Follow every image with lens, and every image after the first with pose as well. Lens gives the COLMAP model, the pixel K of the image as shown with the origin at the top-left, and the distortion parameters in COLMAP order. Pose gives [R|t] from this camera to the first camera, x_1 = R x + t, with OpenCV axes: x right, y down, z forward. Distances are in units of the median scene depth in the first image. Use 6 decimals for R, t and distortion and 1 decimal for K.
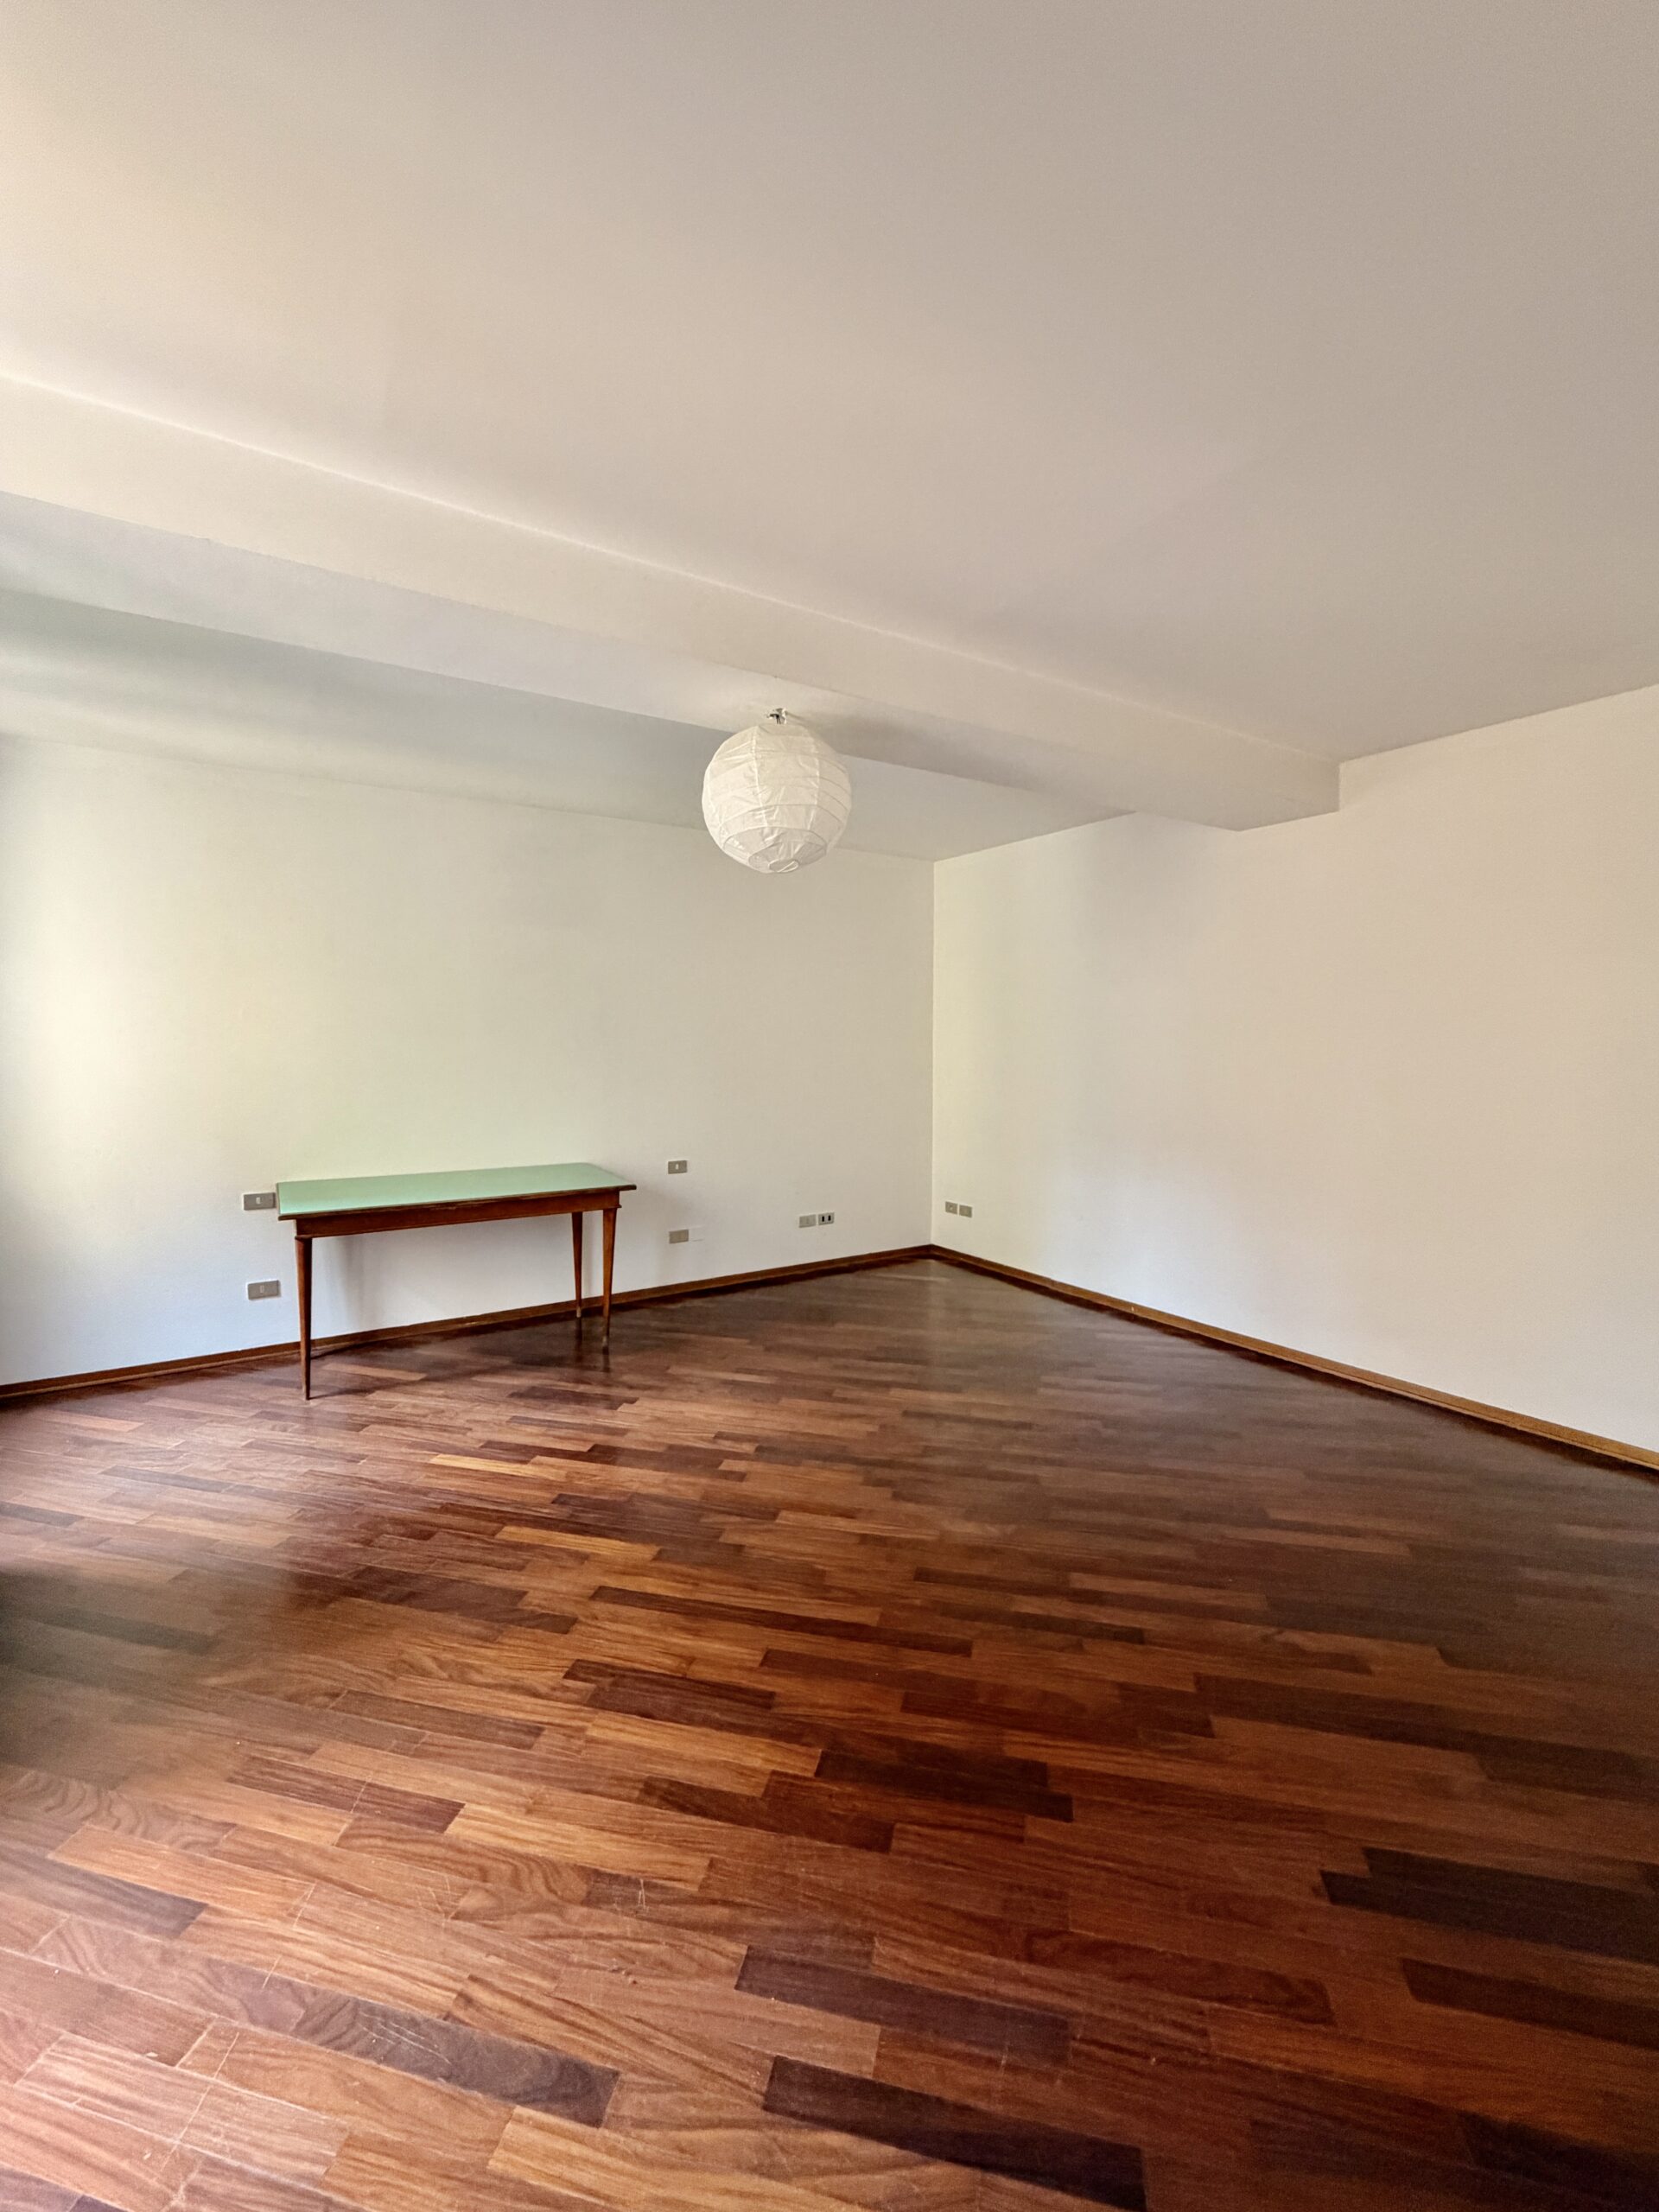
lens RADIAL K [[887.4, 0, 828.4], [0, 887.4, 1098.5], [0, 0, 1]] dist [-0.000657, 0.000122]
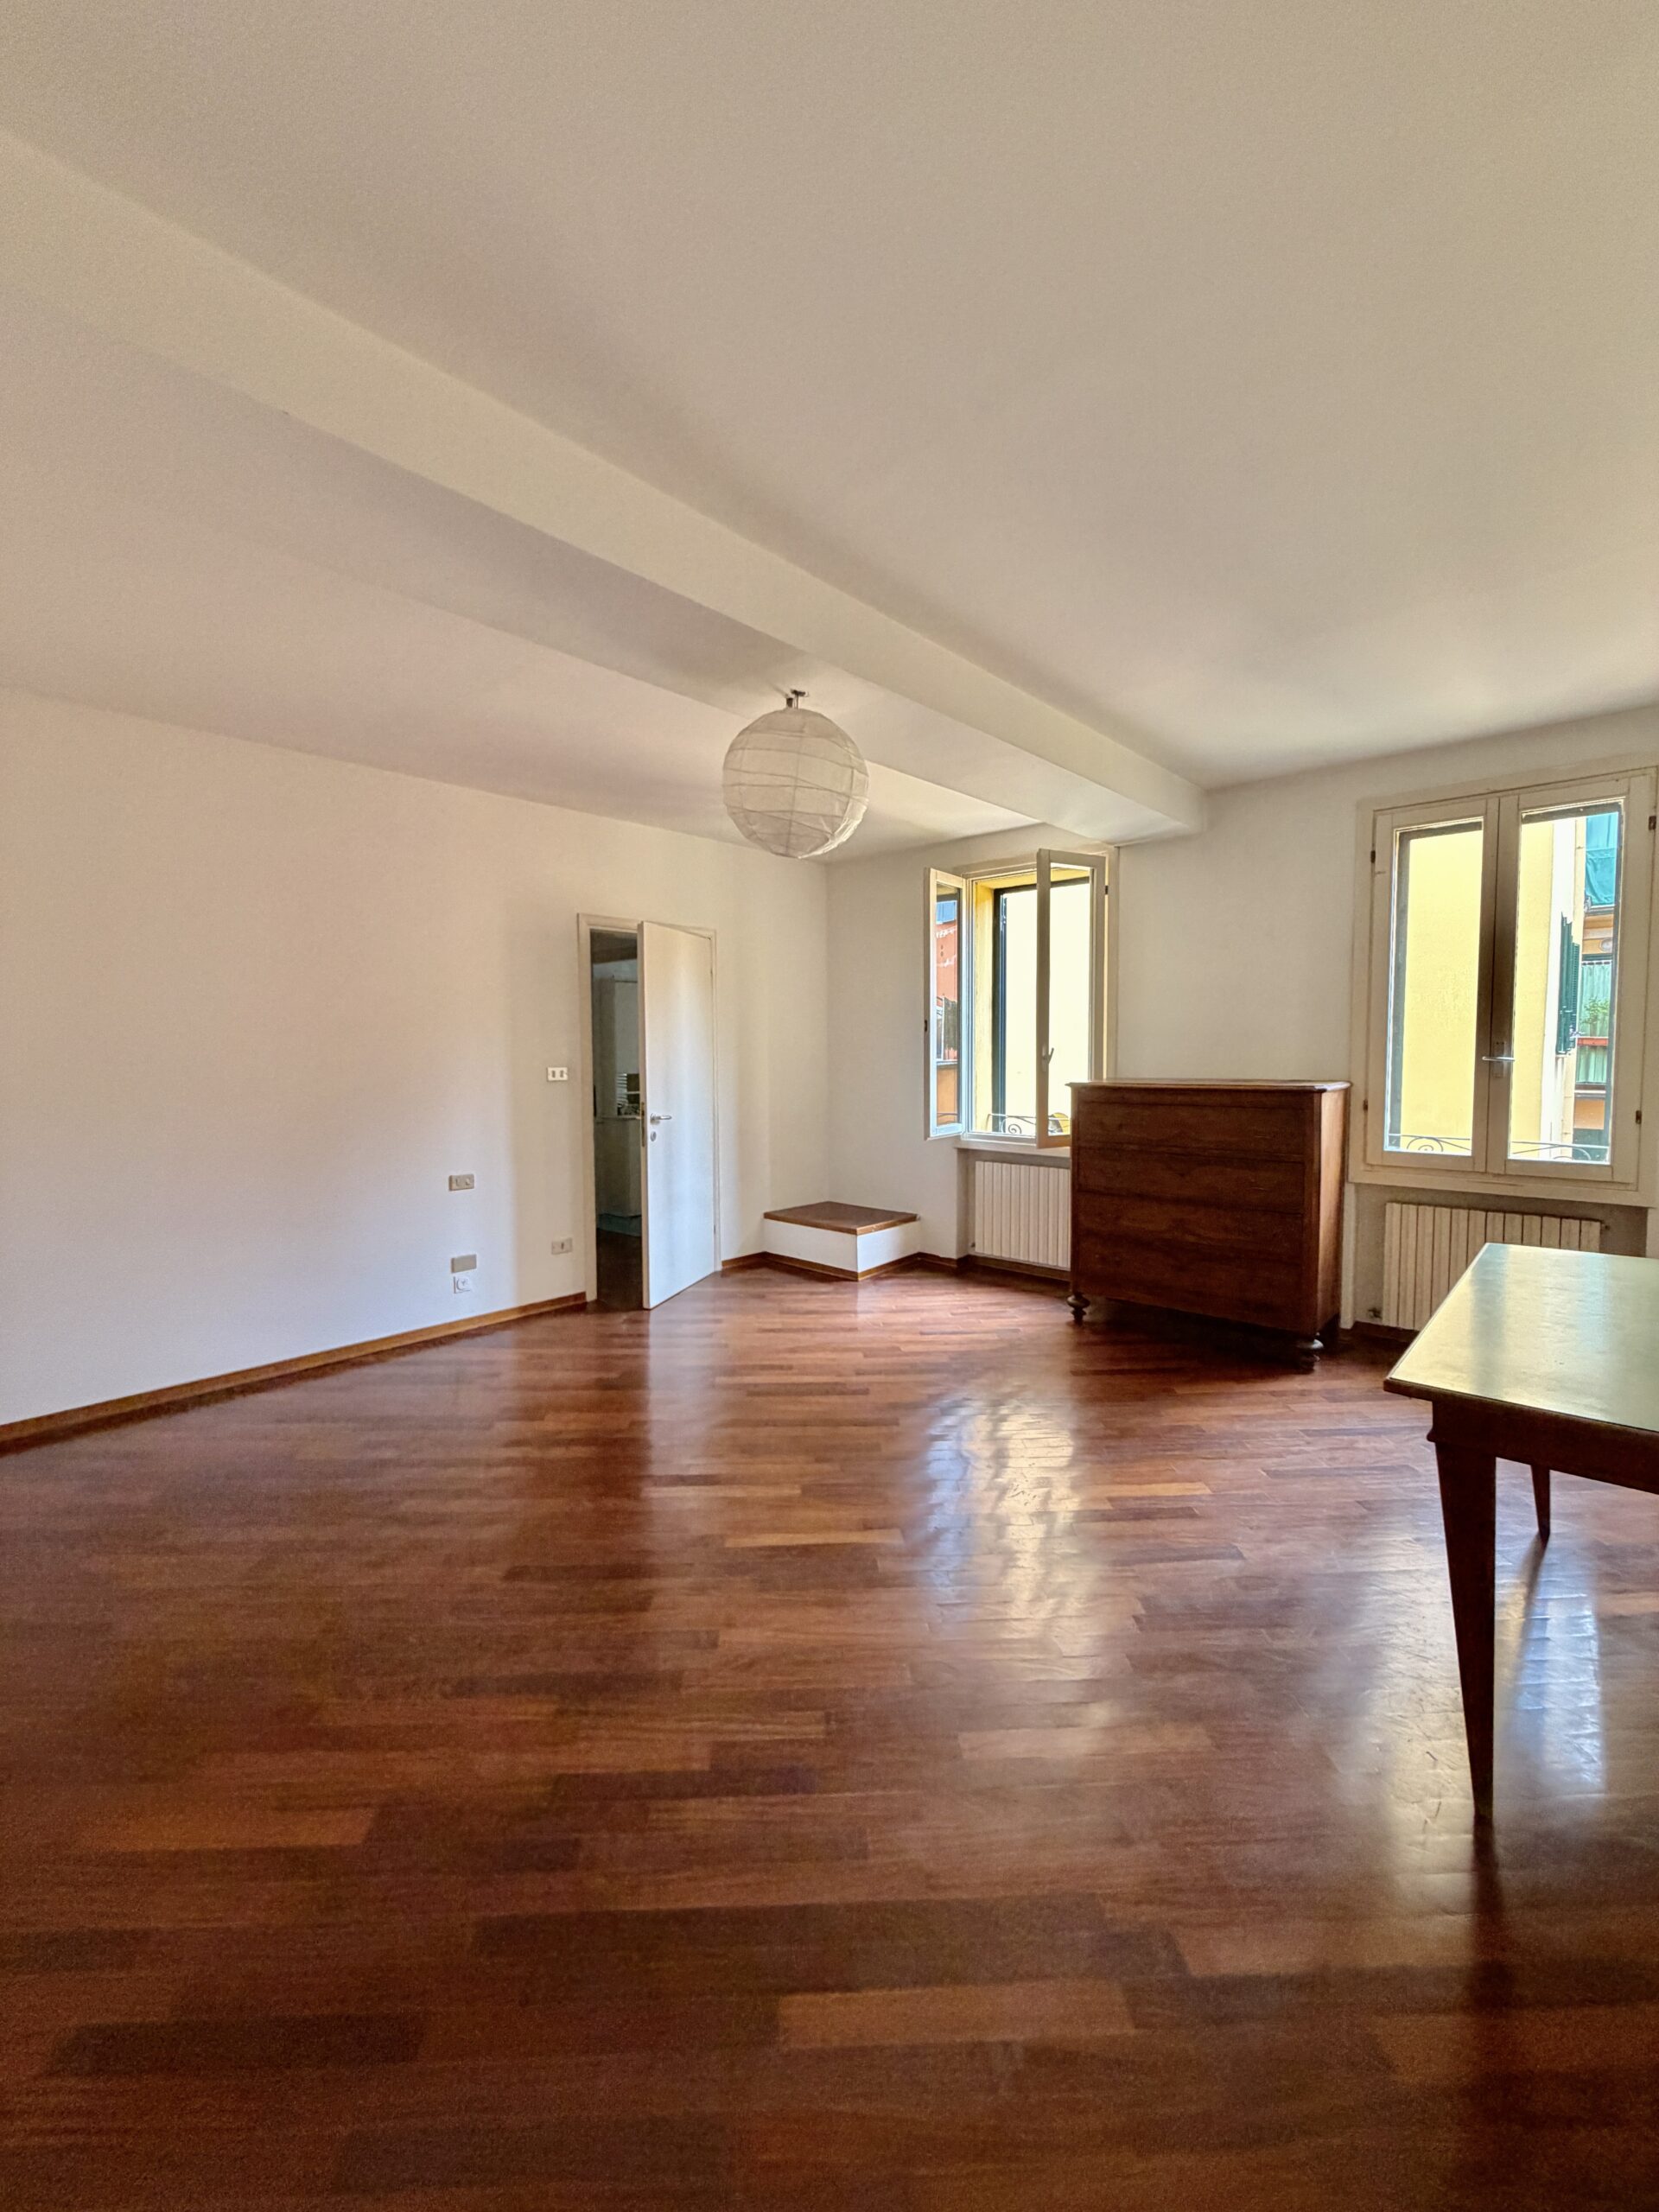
lens RADIAL K [[894.3, 0, 830.2], [0, 894.3, 1101.1], [0, 0, 1]] dist [0.014352, -0.000180]
pose [[-0.964660, 0.021097, -0.262653, 0.165532], [-0.011539, 0.992451, 0.122099, -0.095518], [0.263246, 0.120815, -0.957134, 1.869475]]
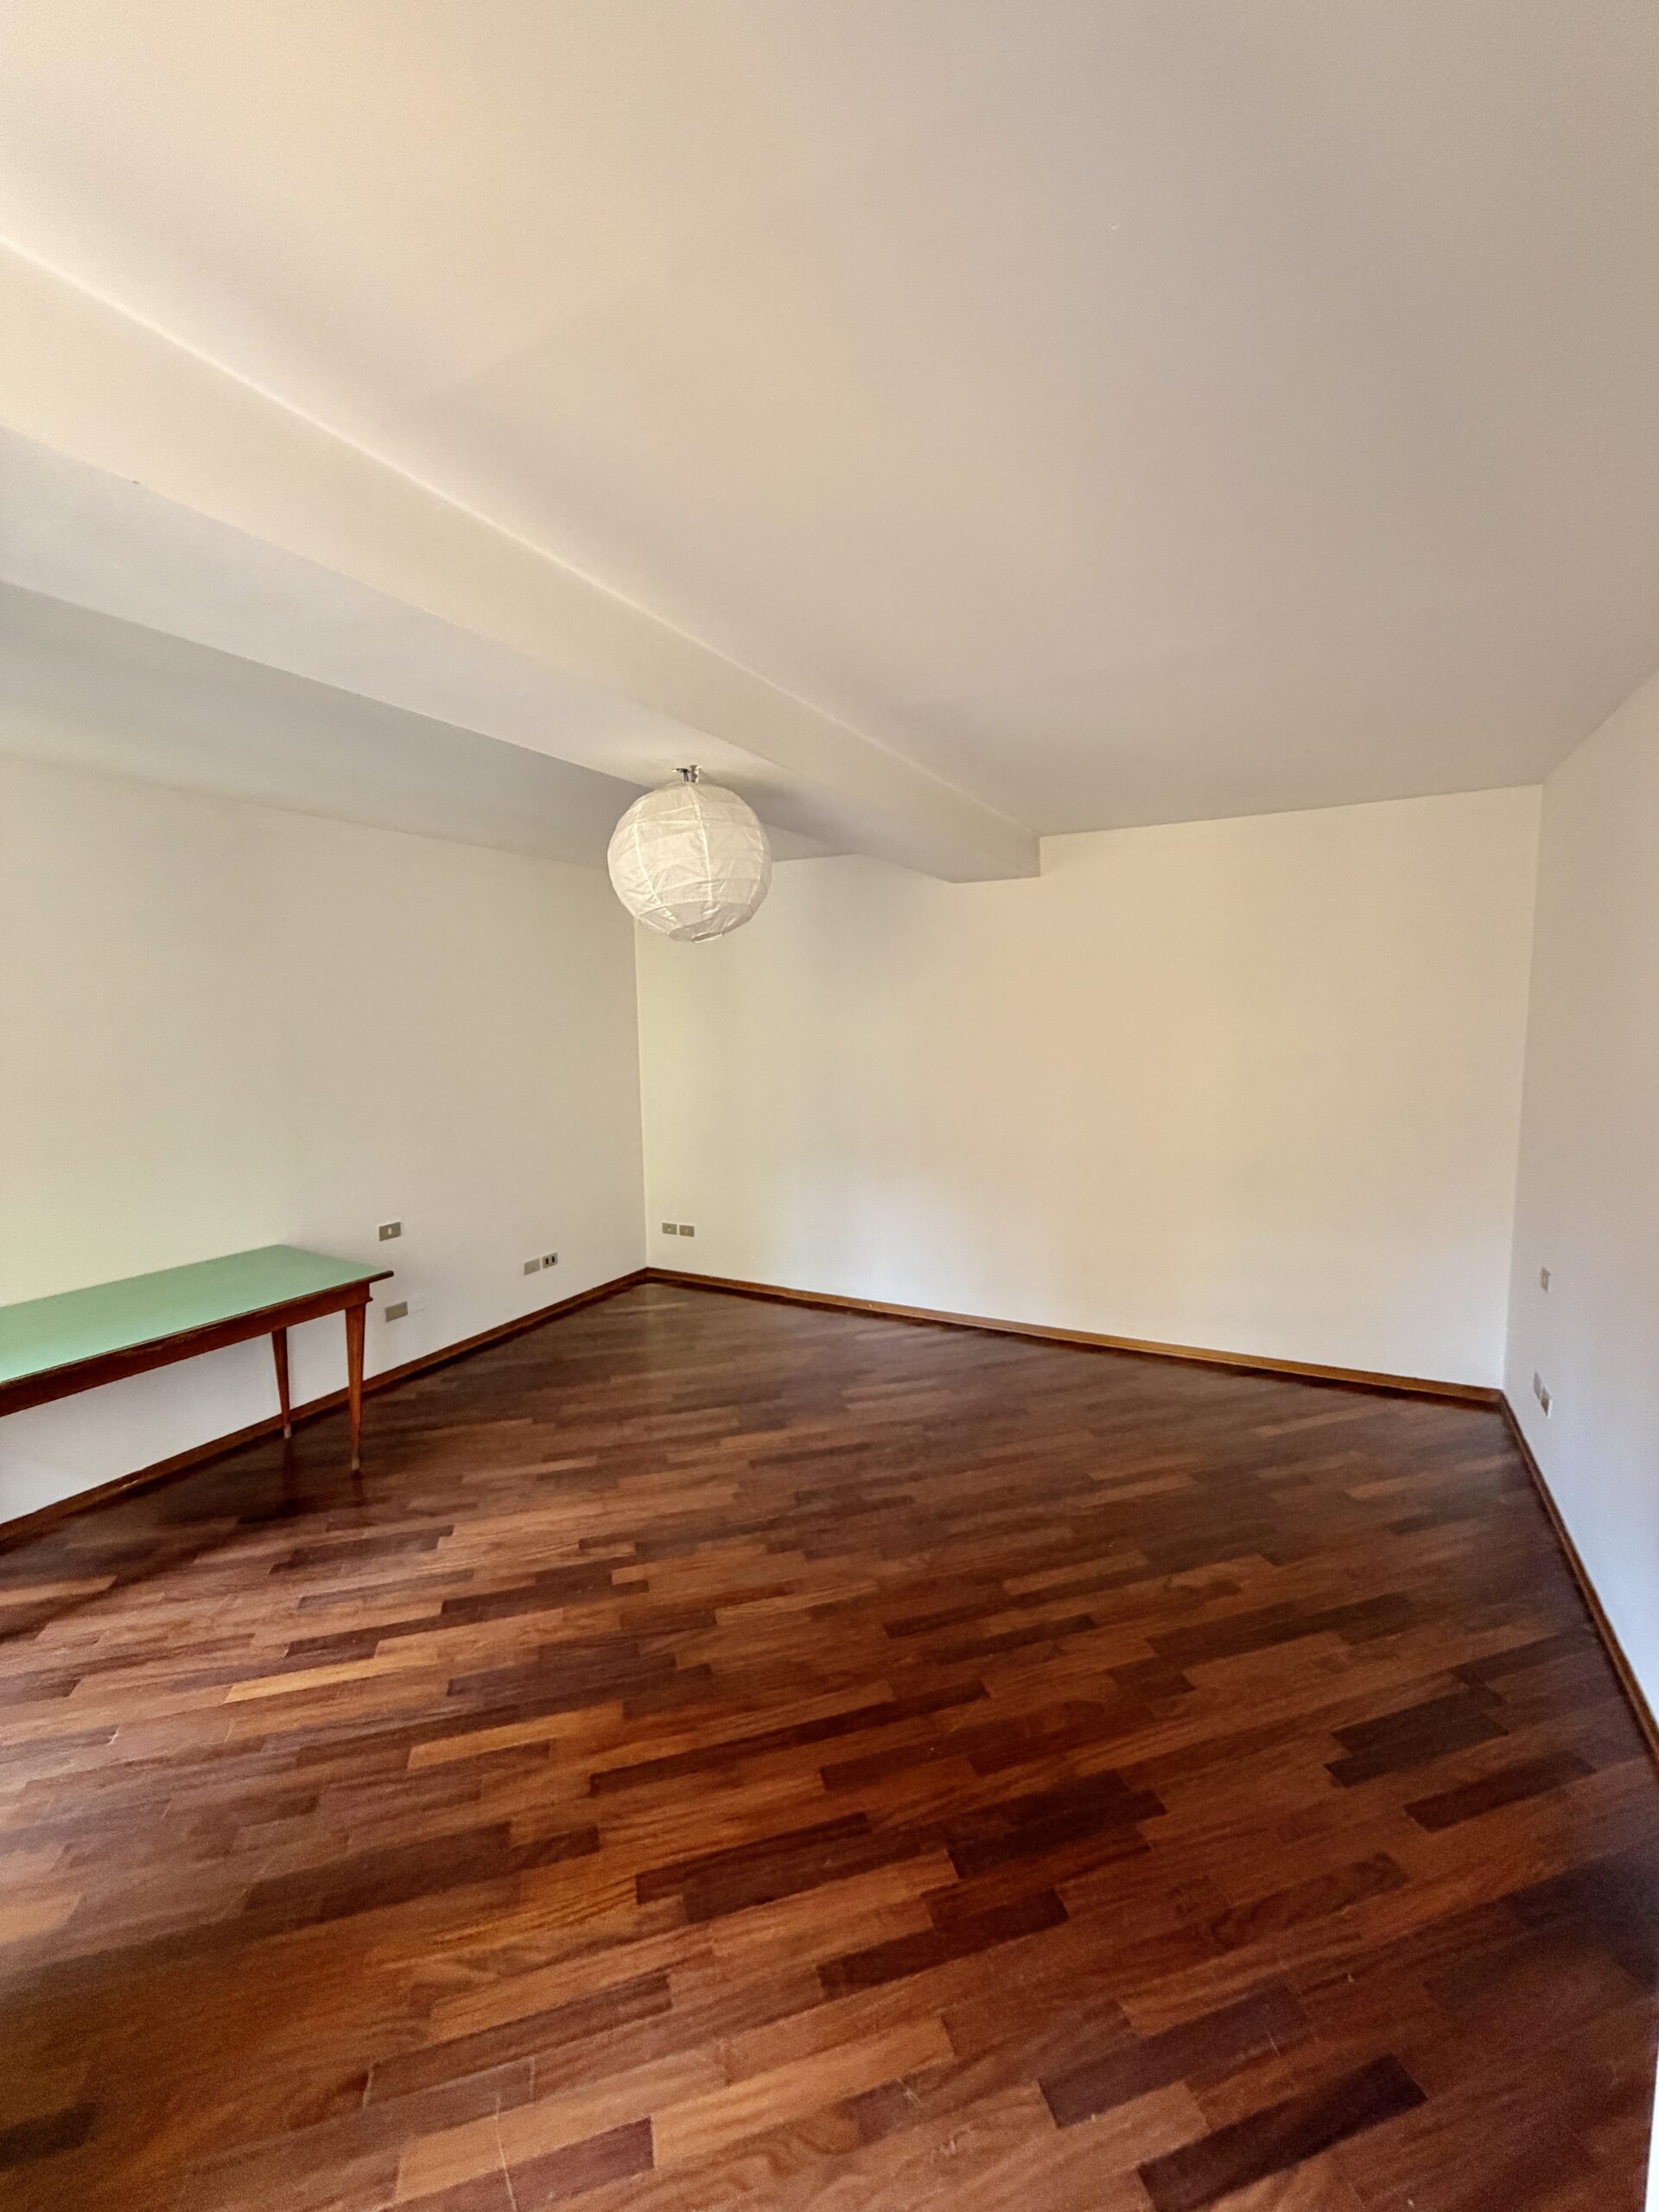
lens RADIAL K [[878.5, 0, 826.5], [0, 878.5, 1099.8], [0, 0, 1]] dist [-0.000834, 0.000514]
pose [[0.874314, -0.061601, 0.481437, -0.357918], [0.046751, 0.997989, 0.042794, -0.113293], [-0.483105, -0.014908, 0.875436, 0.122854]]
